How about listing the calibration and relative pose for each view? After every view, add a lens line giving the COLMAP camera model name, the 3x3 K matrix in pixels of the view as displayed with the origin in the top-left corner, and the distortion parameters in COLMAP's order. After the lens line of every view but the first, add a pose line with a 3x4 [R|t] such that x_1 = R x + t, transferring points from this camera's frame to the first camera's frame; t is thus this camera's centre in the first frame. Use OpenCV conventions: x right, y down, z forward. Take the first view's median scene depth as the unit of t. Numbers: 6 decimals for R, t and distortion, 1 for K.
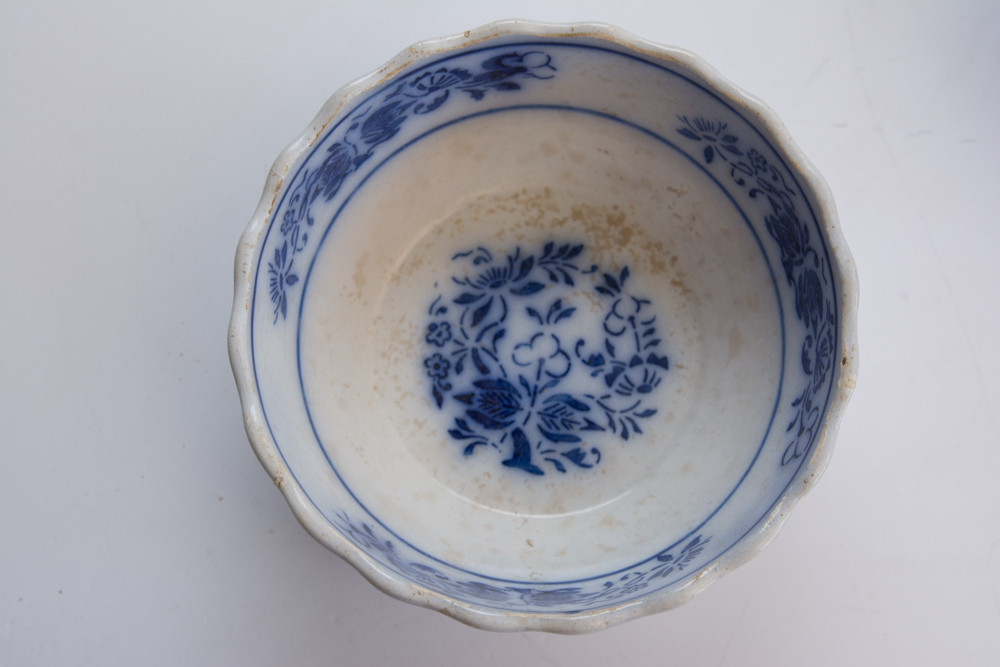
lens RADIAL K [[1080.3, 0, 502.4], [0, 1080.3, 333.4], [0, 0, 1]] dist [0.023673, 0.000000]
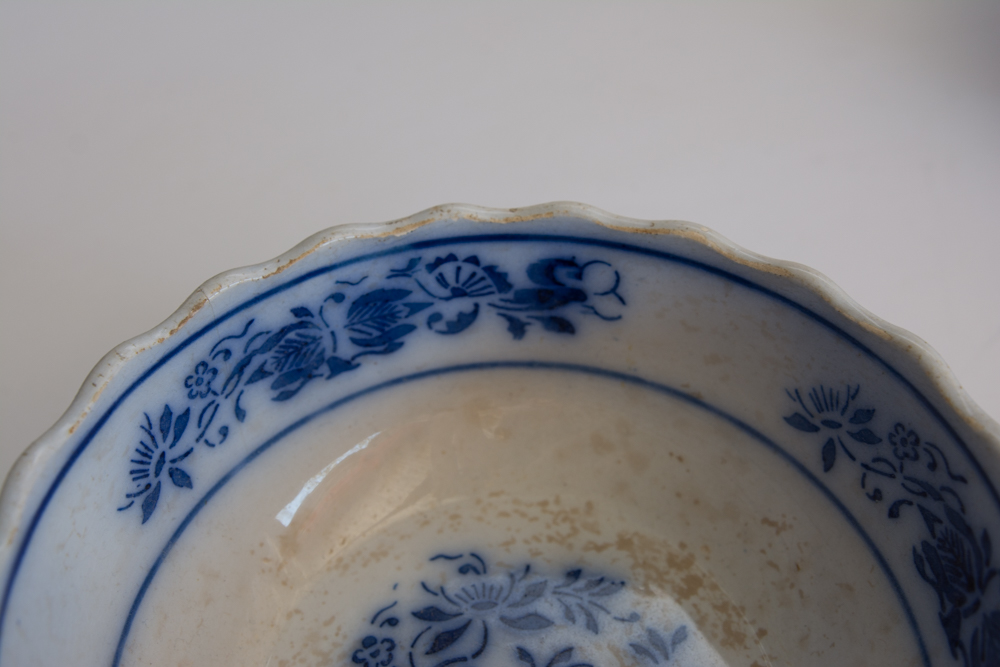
lens RADIAL K [[1047.5, 0, 496.5], [0, 1047.5, 327.8], [0, 0, 1]] dist [0.005452, 0.000000]
pose [[0.966296, 0.175628, -0.188219, 0.100701], [-0.251849, 0.796393, -0.549846, 0.182223], [0.053328, 0.578717, 0.813783, 0.416197]]
